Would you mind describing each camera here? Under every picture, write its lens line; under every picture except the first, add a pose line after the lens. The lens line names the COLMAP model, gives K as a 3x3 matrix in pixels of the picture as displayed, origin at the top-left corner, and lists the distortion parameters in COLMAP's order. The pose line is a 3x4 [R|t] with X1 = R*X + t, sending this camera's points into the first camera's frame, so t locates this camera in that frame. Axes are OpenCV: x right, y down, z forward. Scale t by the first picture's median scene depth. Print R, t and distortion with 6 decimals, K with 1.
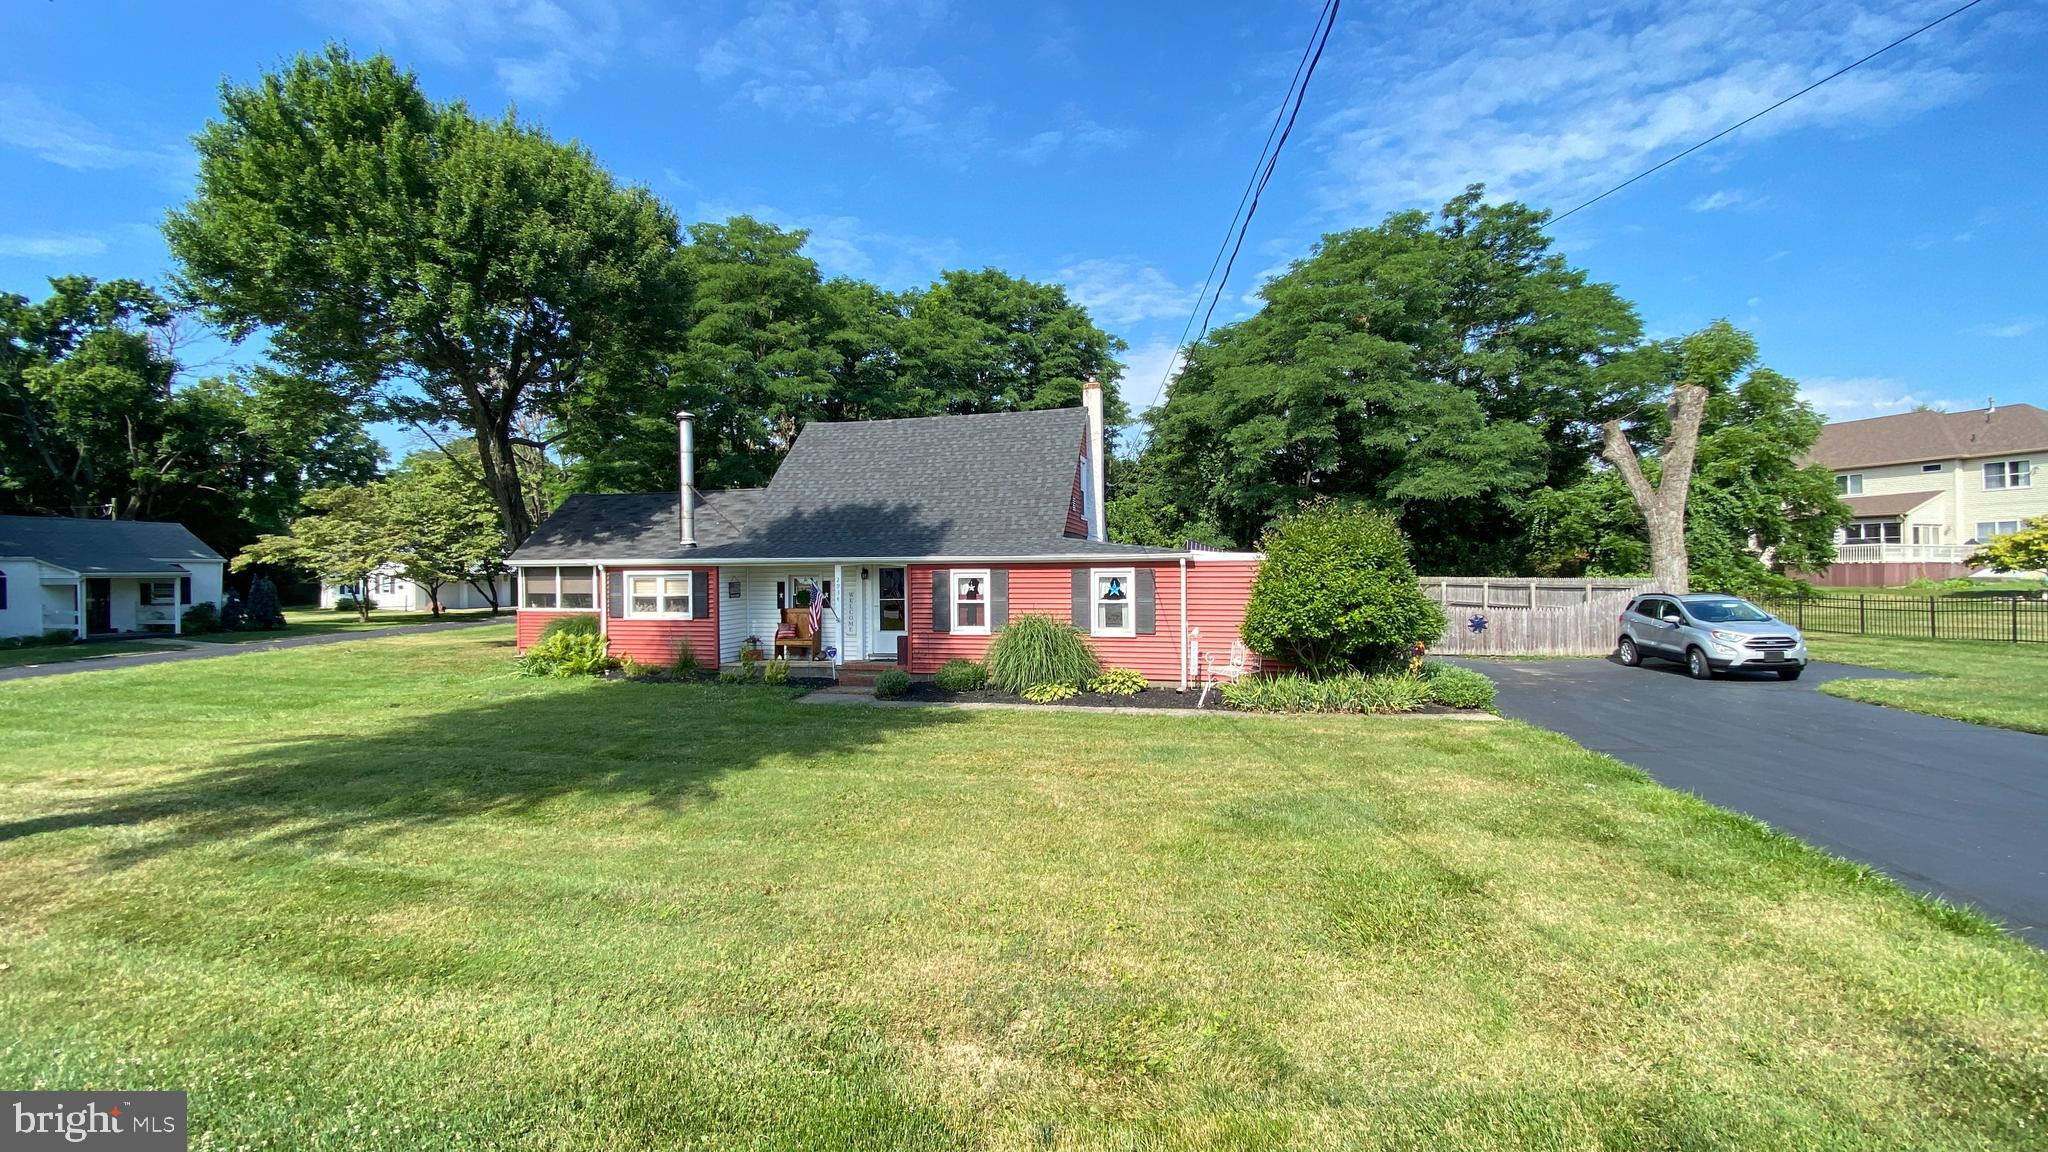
lens RADIAL K [[834.0, 0, 1024.0], [0, 834.0, 576.0], [0, 0, 1]] dist [0.017746, -0.019163]
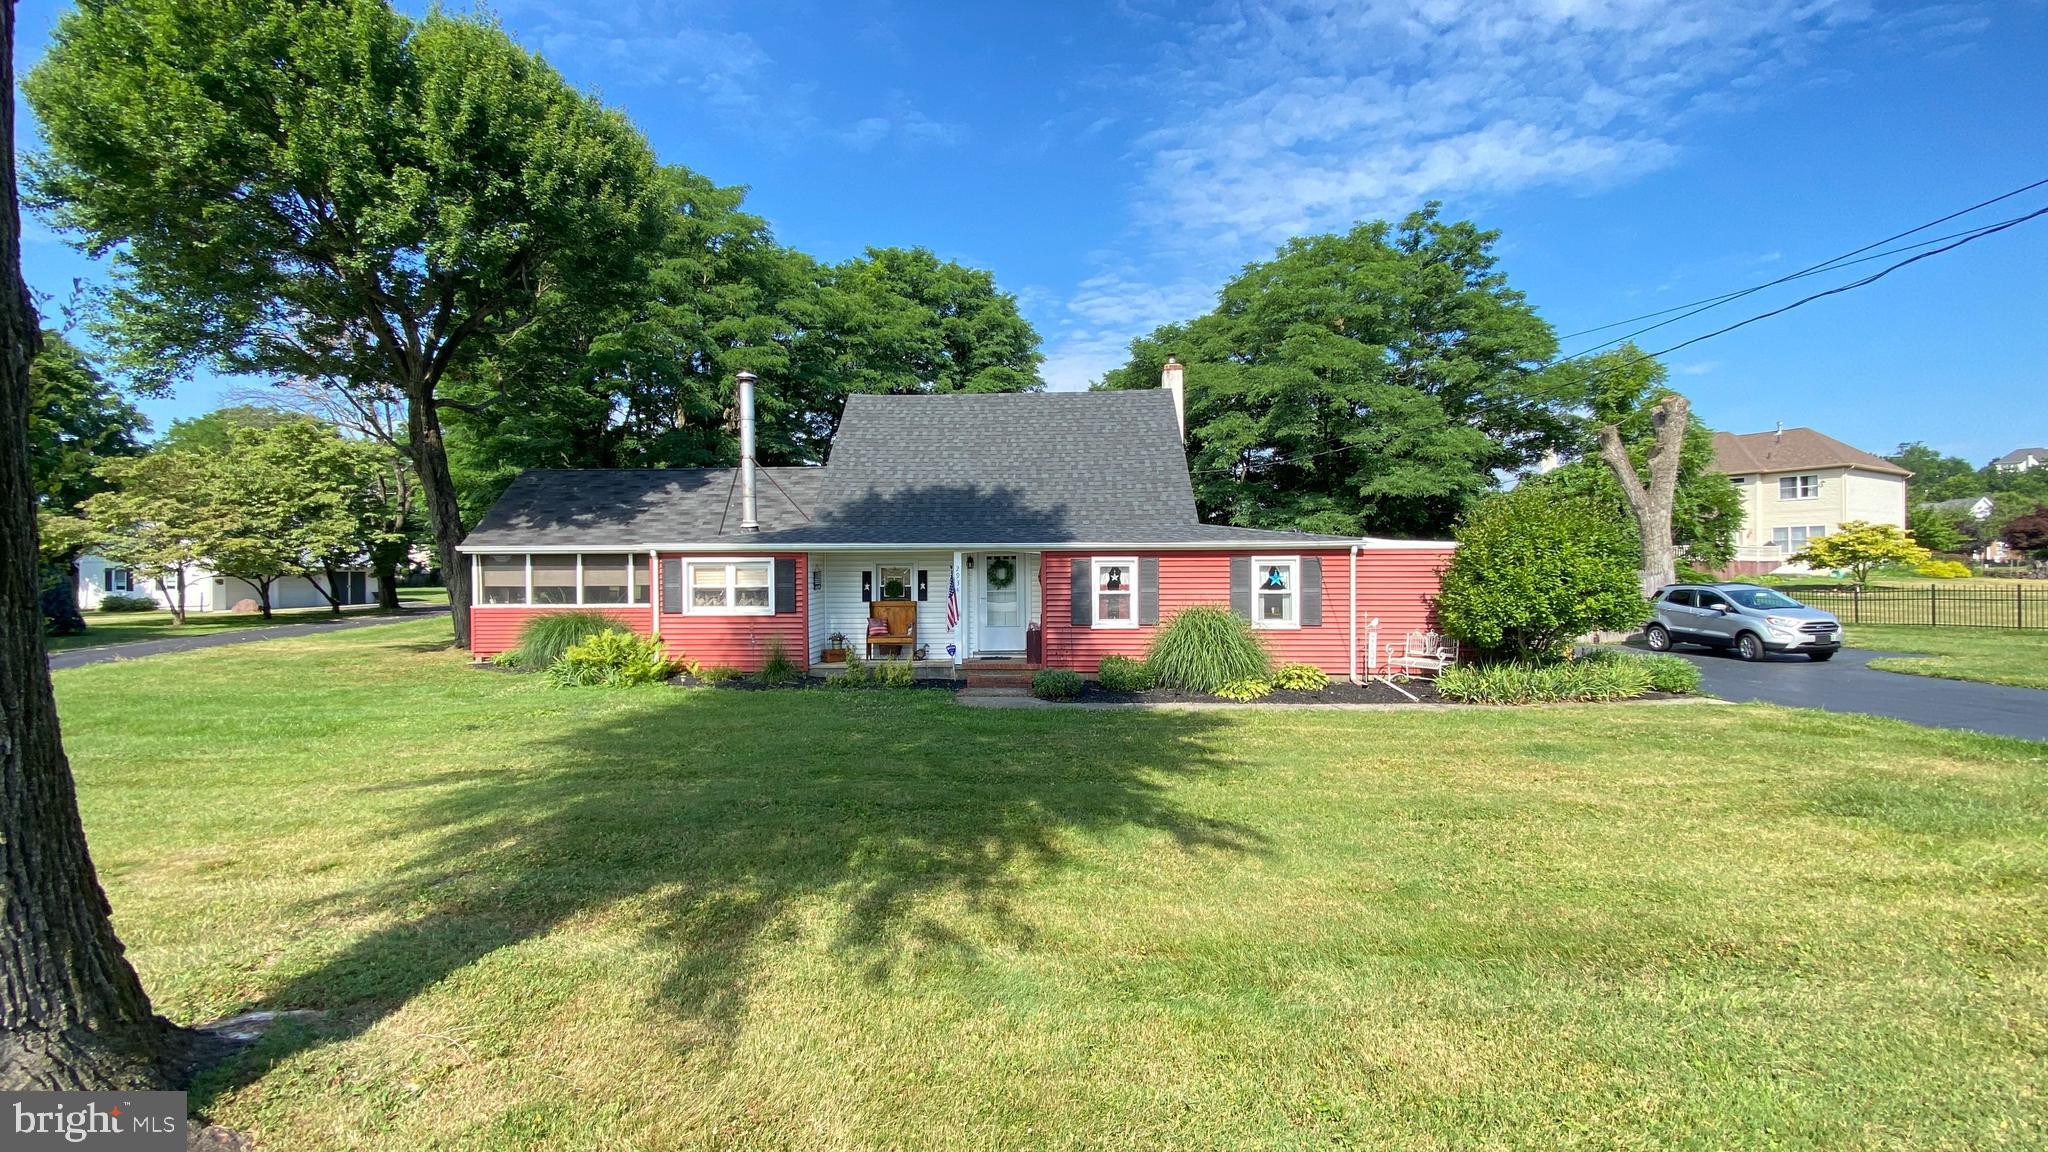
lens RADIAL K [[834.0, 0, 1024.0], [0, 834.0, 576.0], [0, 0, 1]] dist [0.017746, -0.019163]
pose [[0.979373, 0.001536, 0.202056, -0.272622], [-0.002001, 0.999996, 0.002098, 0.008598], [-0.202052, -0.002459, 0.979372, 0.095618]]
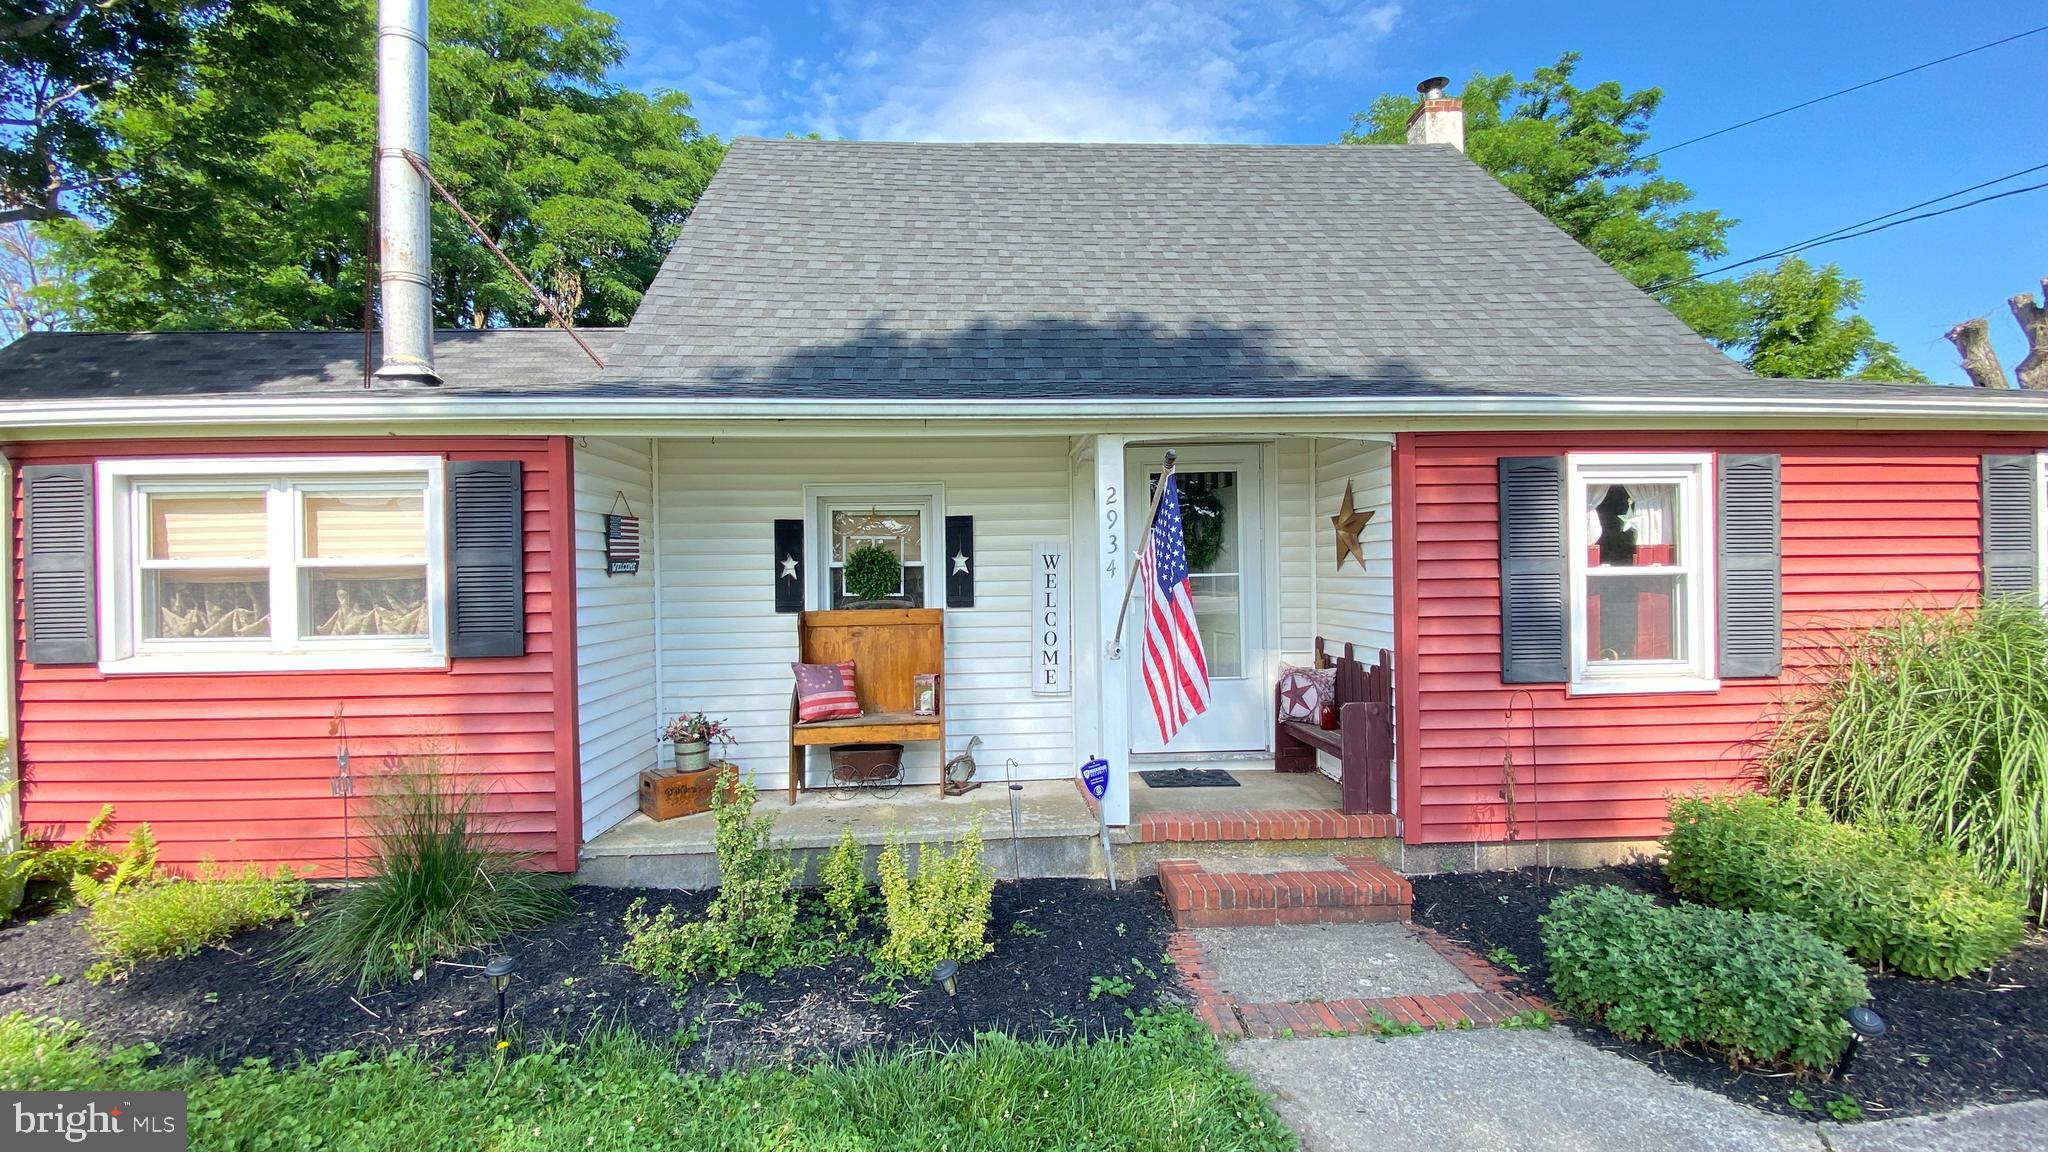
lens RADIAL K [[831.3, 0, 1012.3], [0, 831.3, 578.4], [0, 0, 1]] dist [0.000991, -0.018819]
pose [[0.955263, -0.008014, 0.295648, -0.268800], [0.008420, 0.999965, -0.000099, 0.024766], [-0.295637, 0.002584, 0.955297, 0.628443]]
